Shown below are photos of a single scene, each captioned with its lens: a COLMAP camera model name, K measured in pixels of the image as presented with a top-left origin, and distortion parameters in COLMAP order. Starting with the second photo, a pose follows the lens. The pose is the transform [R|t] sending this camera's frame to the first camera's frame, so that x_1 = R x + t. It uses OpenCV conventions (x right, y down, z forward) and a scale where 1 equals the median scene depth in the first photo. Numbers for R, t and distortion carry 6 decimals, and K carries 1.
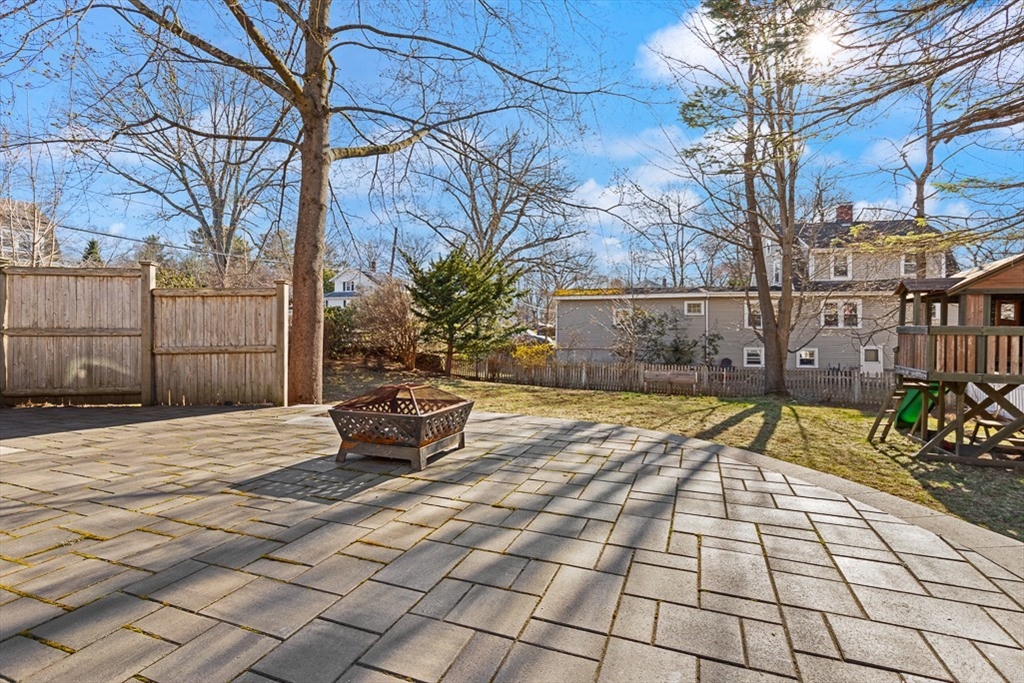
lens RADIAL K [[460.9, 0, 515.3], [0, 460.9, 339.8], [0, 0, 1]] dist [-0.000743, 0.000270]
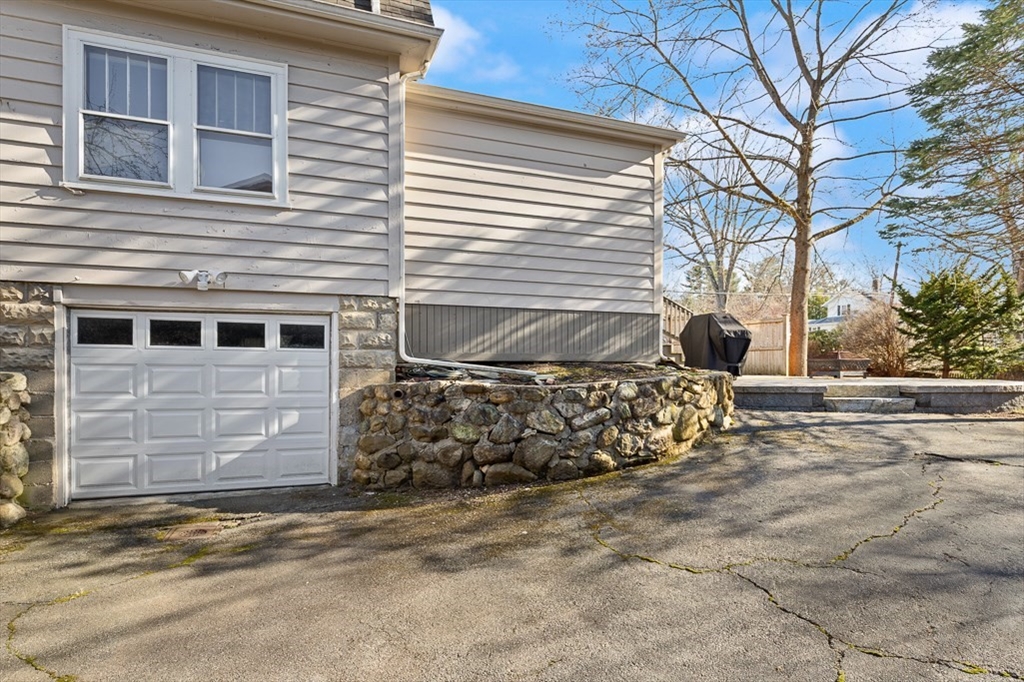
lens RADIAL K [[531.7, 0, 512.9], [0, 531.7, 359.6], [0, 0, 1]] dist [-0.000674, -0.000071]
pose [[0.608541, -0.011027, -0.793446, 0.211204], [-0.013918, 0.999601, -0.024566, 0.050018], [0.793401, 0.025993, 0.608145, -0.468582]]
